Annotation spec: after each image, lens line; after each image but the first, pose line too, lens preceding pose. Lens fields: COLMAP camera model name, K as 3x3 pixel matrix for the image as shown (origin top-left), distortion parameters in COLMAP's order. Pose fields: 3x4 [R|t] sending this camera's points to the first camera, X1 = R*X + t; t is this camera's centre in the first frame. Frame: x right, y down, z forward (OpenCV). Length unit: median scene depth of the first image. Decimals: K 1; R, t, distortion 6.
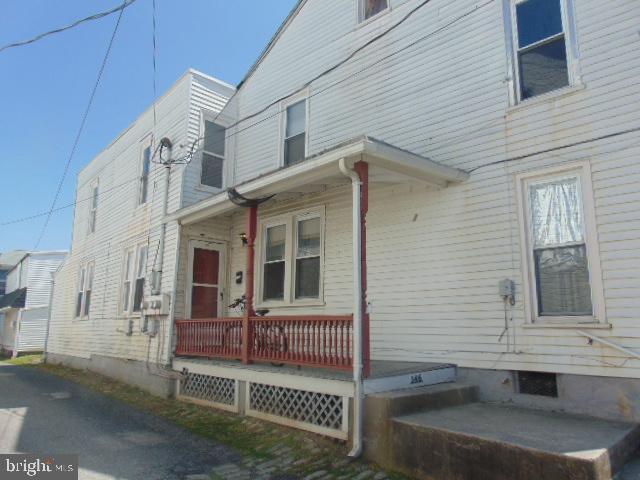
lens RADIAL K [[476.0, 0, 319.7], [0, 476.0, 236.1], [0, 0, 1]] dist [0.005342, 0.022655]
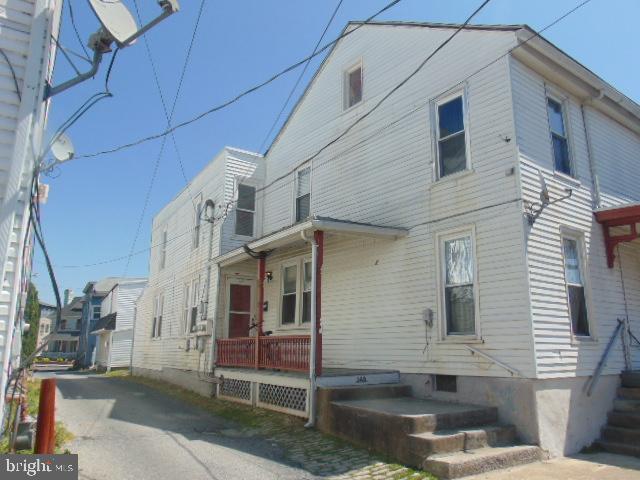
lens RADIAL K [[500.3, 0, 319.2], [0, 500.3, 238.9], [0, 0, 1]] dist [-0.005964, -0.001402]
pose [[0.985808, -0.033148, -0.164570, 0.276999], [0.028169, 0.999075, -0.032493, -0.063965], [0.165495, 0.027396, 0.985830, -0.425086]]
